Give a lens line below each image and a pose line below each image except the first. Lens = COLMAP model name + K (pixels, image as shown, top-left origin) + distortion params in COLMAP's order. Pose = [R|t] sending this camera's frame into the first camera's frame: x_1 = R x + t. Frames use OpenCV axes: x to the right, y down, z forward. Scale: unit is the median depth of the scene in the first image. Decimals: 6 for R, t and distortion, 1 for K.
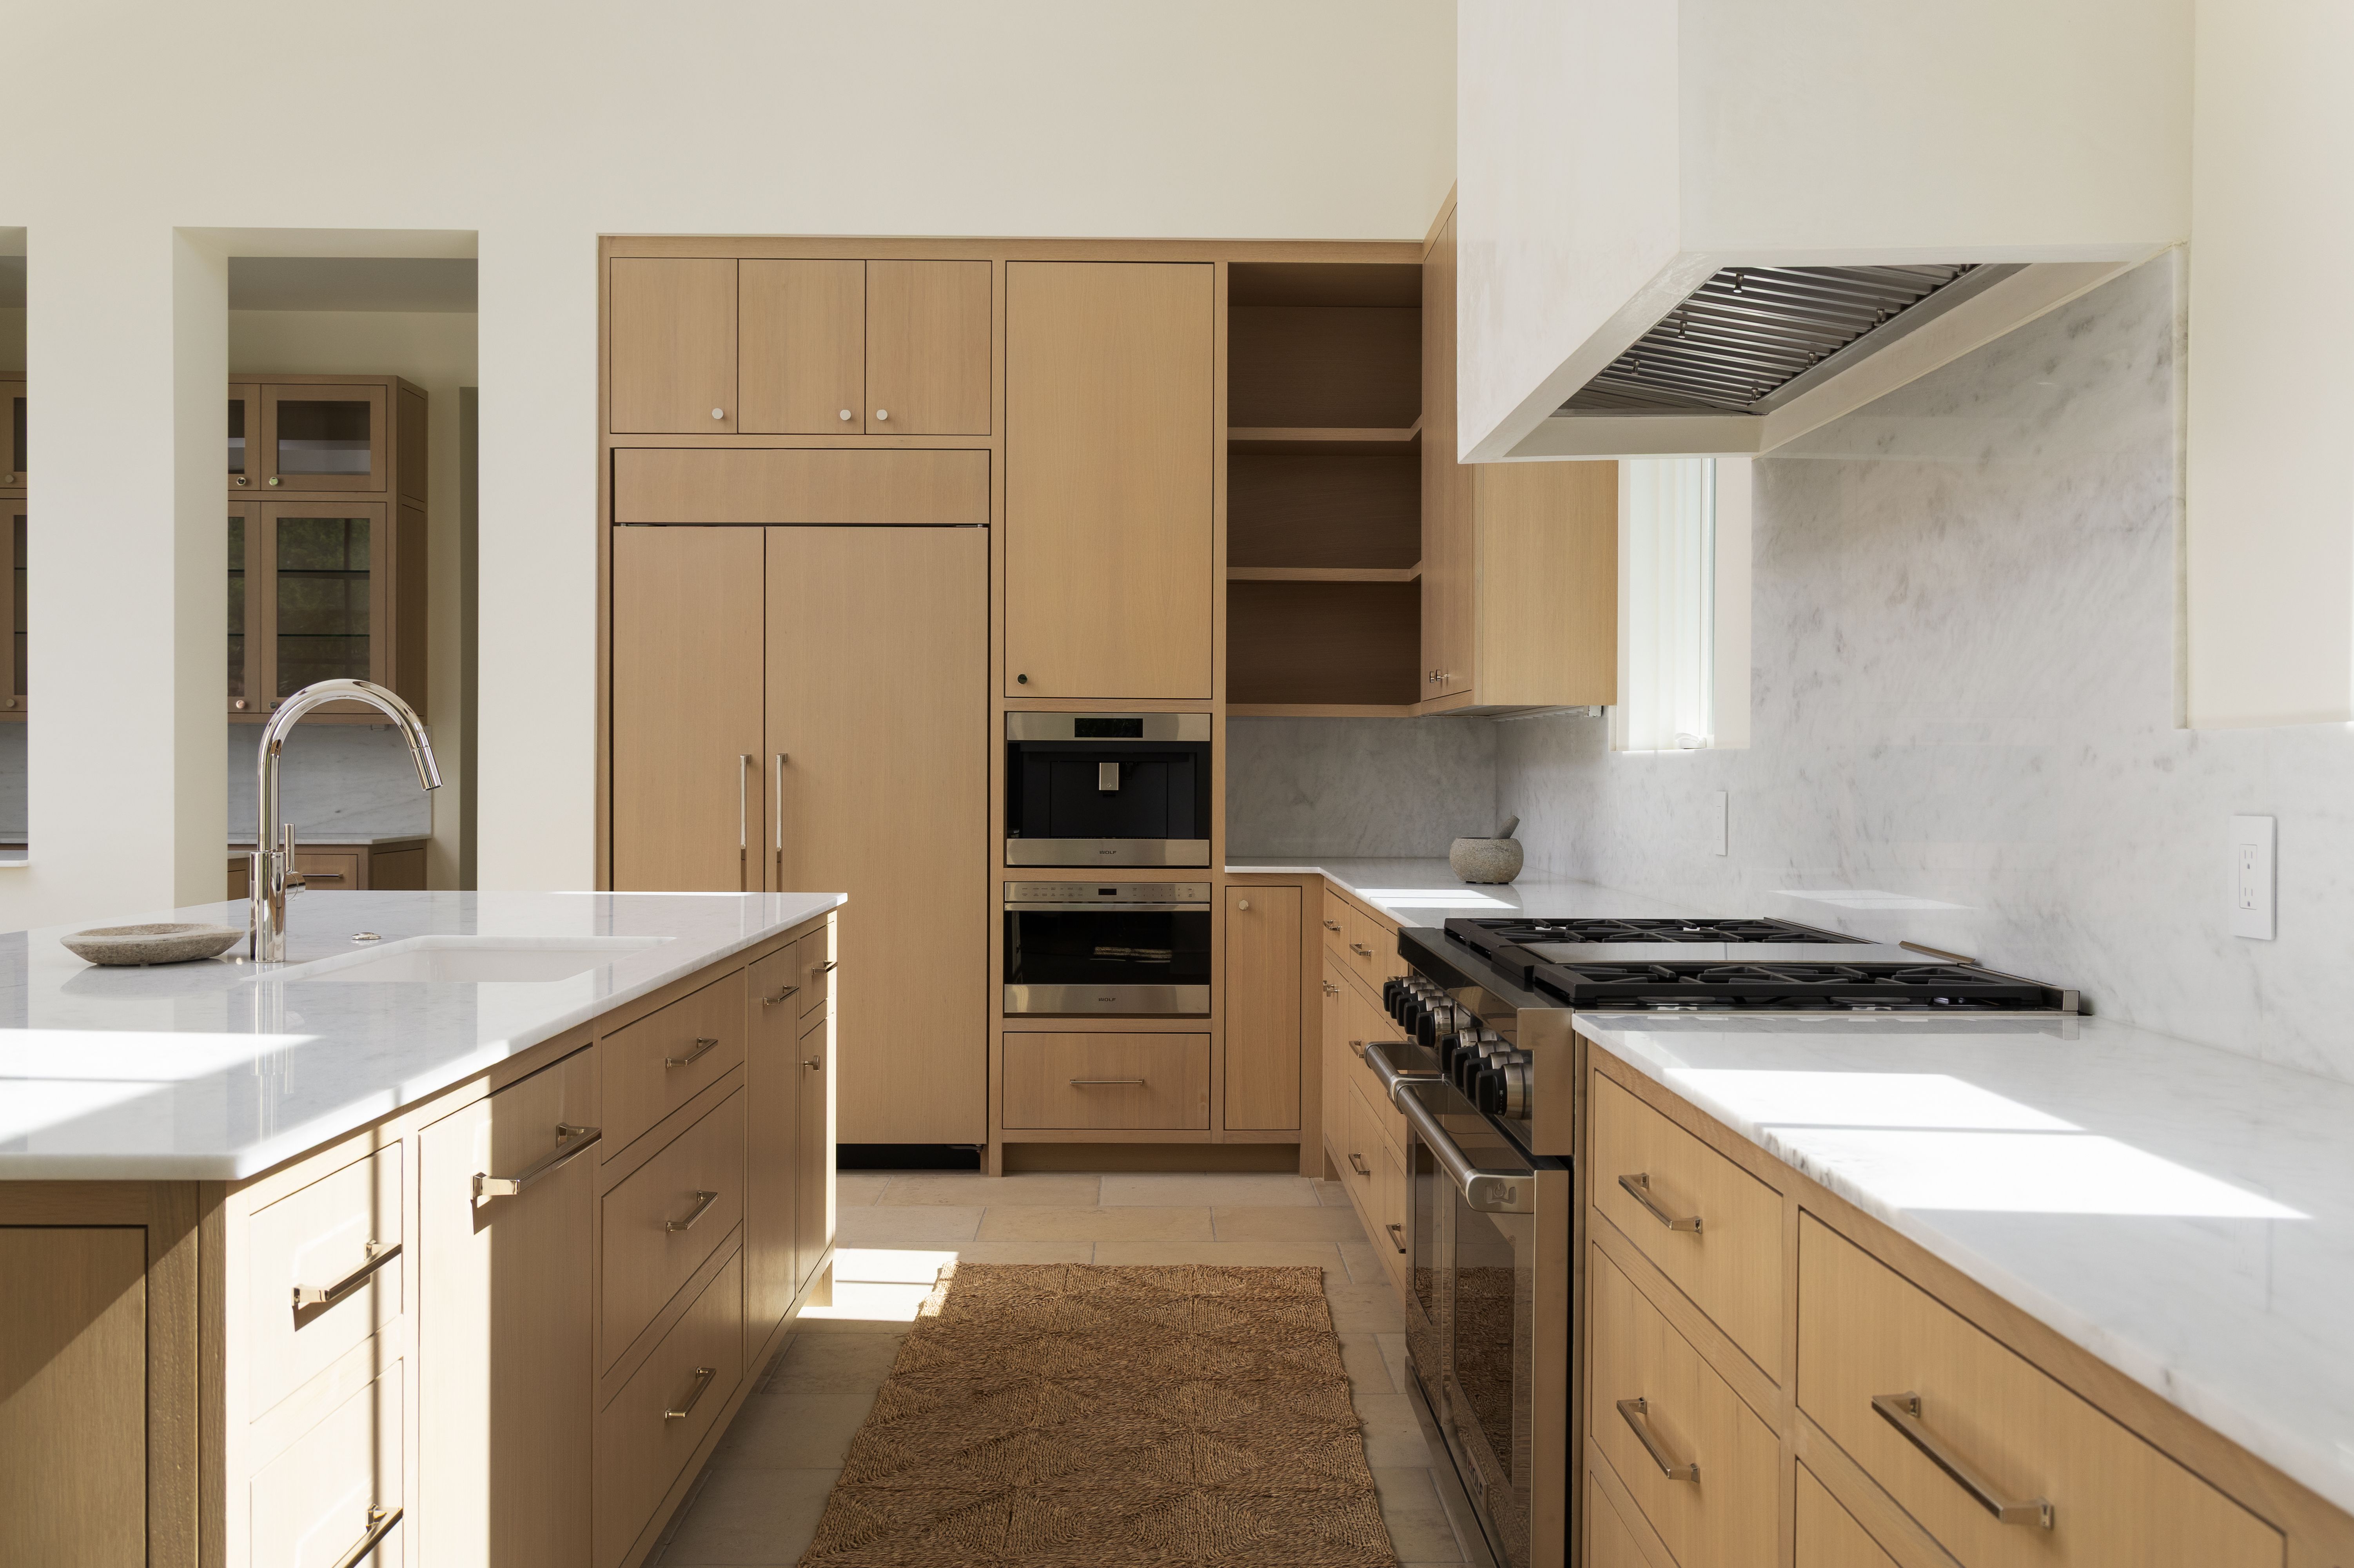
lens RADIAL K [[2000.7, 0, 1177.0], [0, 2000.7, 784.0], [0, 0, 1]] dist [0.010504, 0.004715]
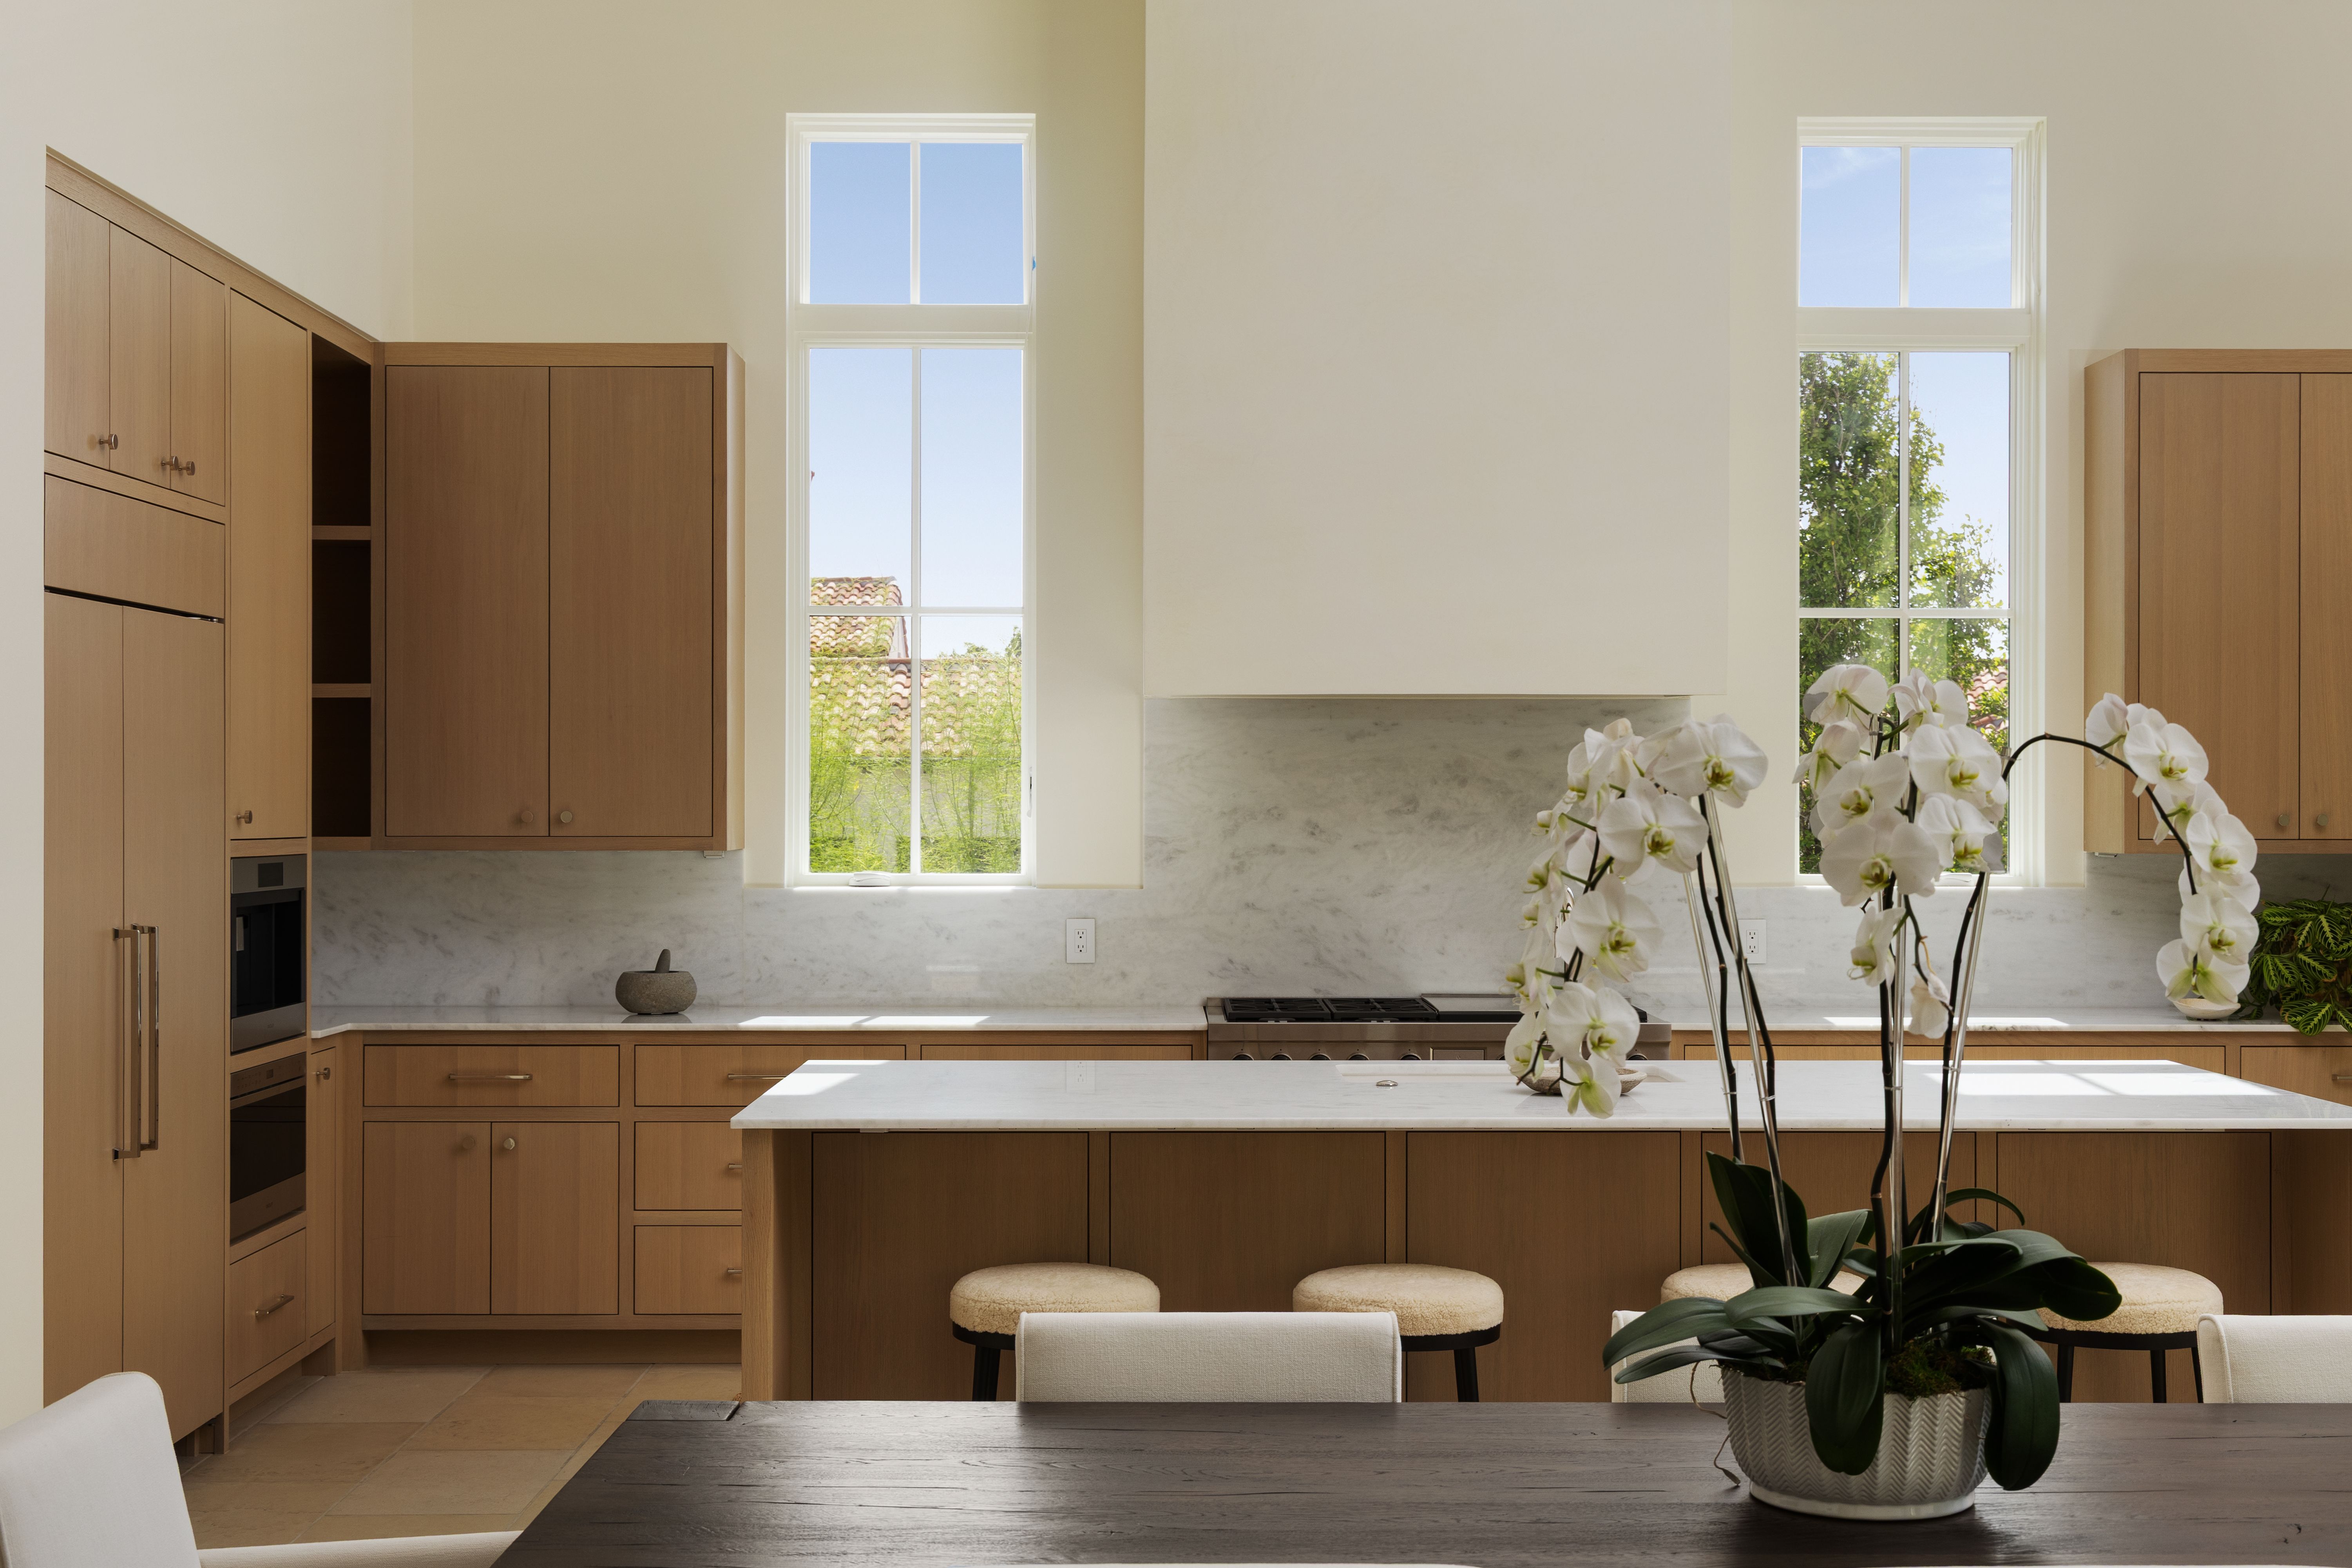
lens RADIAL K [[2948.6, 0, 1176.0], [0, 2948.6, 784.0], [0, 0, 1]] dist [-0.007490, 0.021355]
pose [[0.022781, -0.000814, 0.999740, -1.248036], [0.008110, 0.999967, 0.000629, -0.063601], [-0.999708, 0.008094, 0.022786, 0.600791]]
